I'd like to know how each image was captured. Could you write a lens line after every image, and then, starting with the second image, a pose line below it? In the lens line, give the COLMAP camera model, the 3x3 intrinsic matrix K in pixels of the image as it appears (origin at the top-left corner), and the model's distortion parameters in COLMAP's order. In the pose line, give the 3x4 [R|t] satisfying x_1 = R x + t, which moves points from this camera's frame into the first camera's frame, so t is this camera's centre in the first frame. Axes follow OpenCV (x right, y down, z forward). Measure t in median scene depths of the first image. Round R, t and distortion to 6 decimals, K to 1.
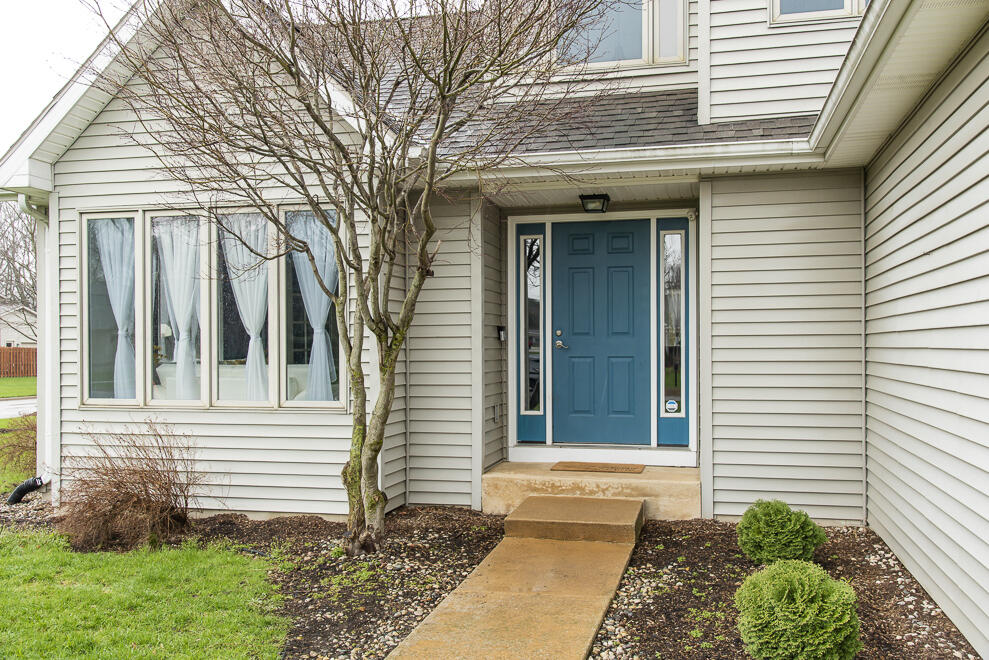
lens RADIAL K [[902.2, 0, 491.8], [0, 902.2, 355.6], [0, 0, 1]] dist [0.009965, -0.002554]
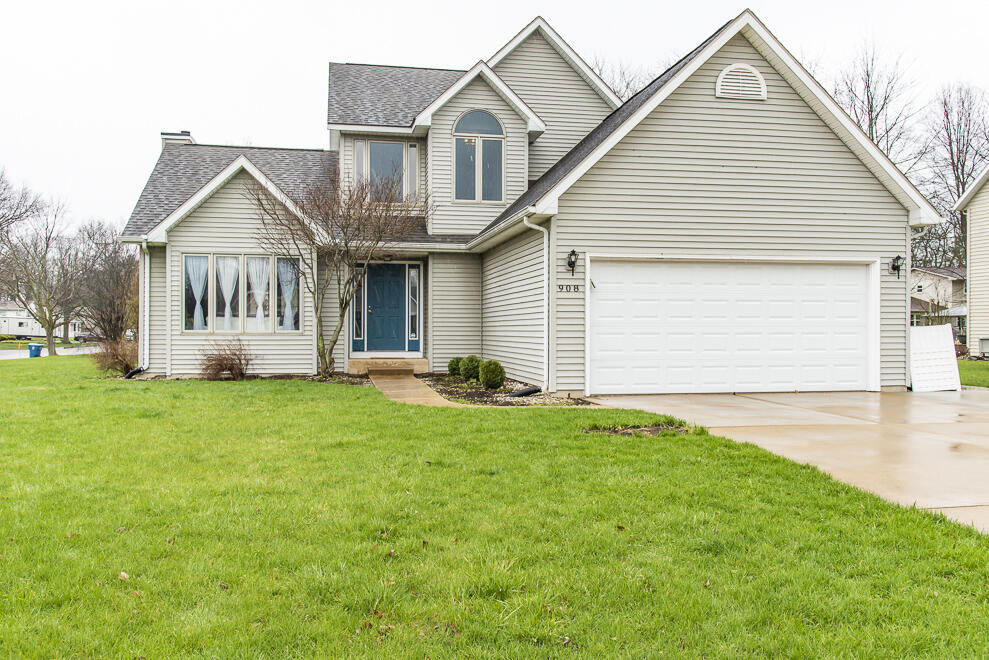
lens RADIAL K [[855.7, 0, 494.9], [0, 855.7, 330.2], [0, 0, 1]] dist [0.011957, 0.000962]
pose [[0.912326, 0.009155, 0.409363, -0.611335], [-0.007080, 0.999953, -0.006583, 0.055507], [-0.409404, 0.003107, 0.912348, -1.387184]]
